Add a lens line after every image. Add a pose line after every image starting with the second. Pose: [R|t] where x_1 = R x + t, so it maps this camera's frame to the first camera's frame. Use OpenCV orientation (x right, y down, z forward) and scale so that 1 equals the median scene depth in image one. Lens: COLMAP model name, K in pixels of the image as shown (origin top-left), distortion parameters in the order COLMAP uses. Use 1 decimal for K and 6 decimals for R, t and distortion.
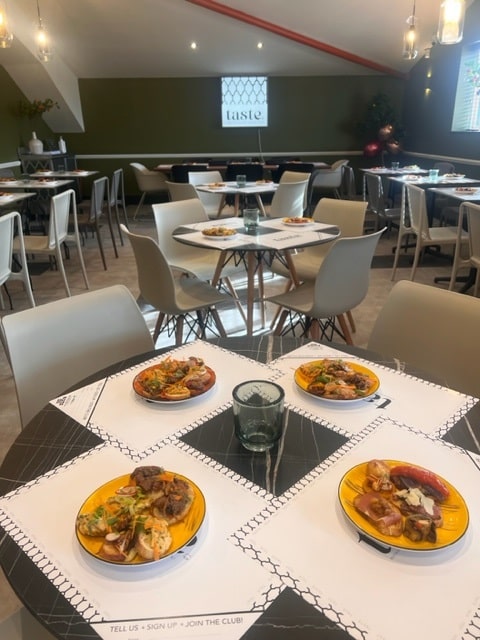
lens RADIAL K [[476.9, 0, 239.0], [0, 476.9, 319.0], [0, 0, 1]] dist [0.028908, -0.002735]
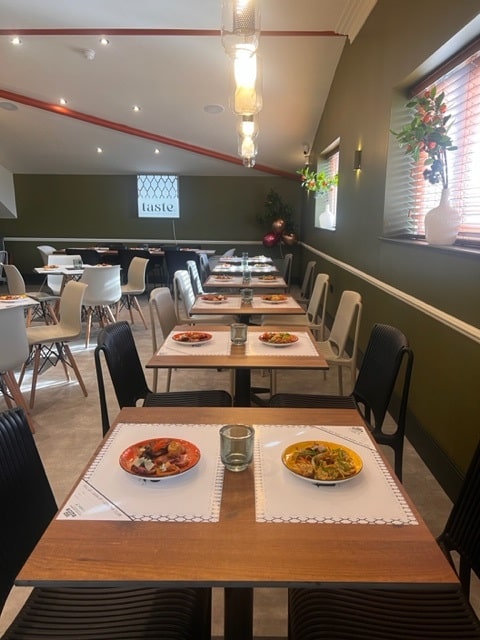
lens RADIAL K [[476.9, 0, 245.8], [0, 476.9, 326.8], [0, 0, 1]] dist [0.028908, -0.002735]
pose [[0.998866, 0.031281, -0.035898, 0.269043], [-0.036322, 0.988066, -0.149685, 0.007385], [0.030788, 0.150819, 0.988082, -0.049919]]
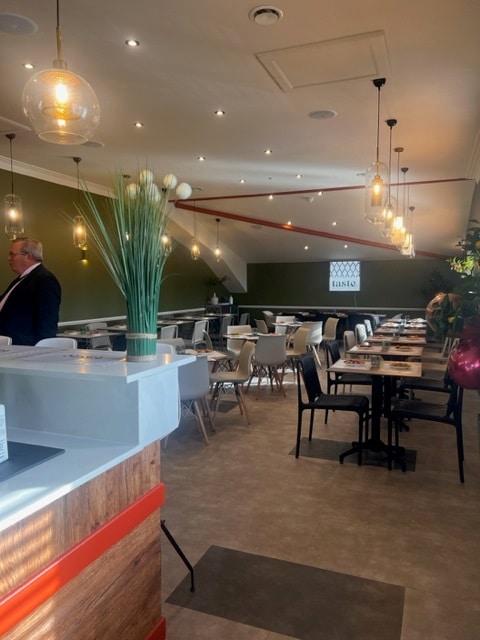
lens RADIAL K [[476.9, 0, 236.4], [0, 476.9, 321.6], [0, 0, 1]] dist [0.028908, -0.002735]
pose [[0.910387, 0.042394, -0.411580, 0.336620], [-0.161321, 0.952382, -0.258734, 0.140216], [0.381012, 0.301945, 0.873876, -0.430314]]
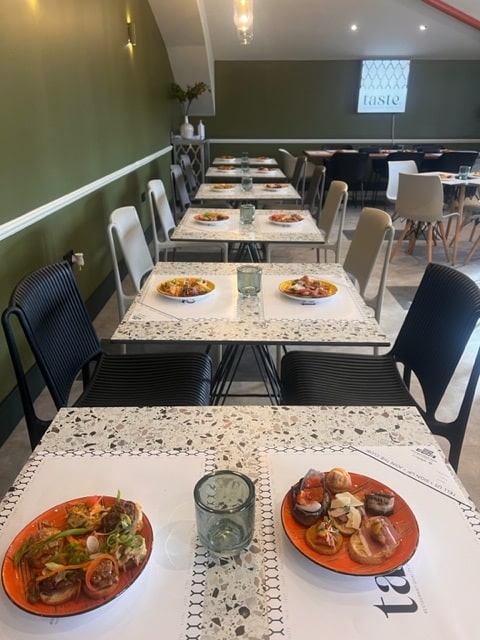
lens RADIAL K [[476.9, 0, 239.1], [0, 476.9, 317.0], [0, 0, 1]] dist [0.028908, -0.002735]
pose [[0.999590, 0.024370, -0.015034, -0.257781], [-0.023917, 0.999275, 0.029625, -0.009305], [0.015745, -0.029253, 0.999448, 0.011563]]
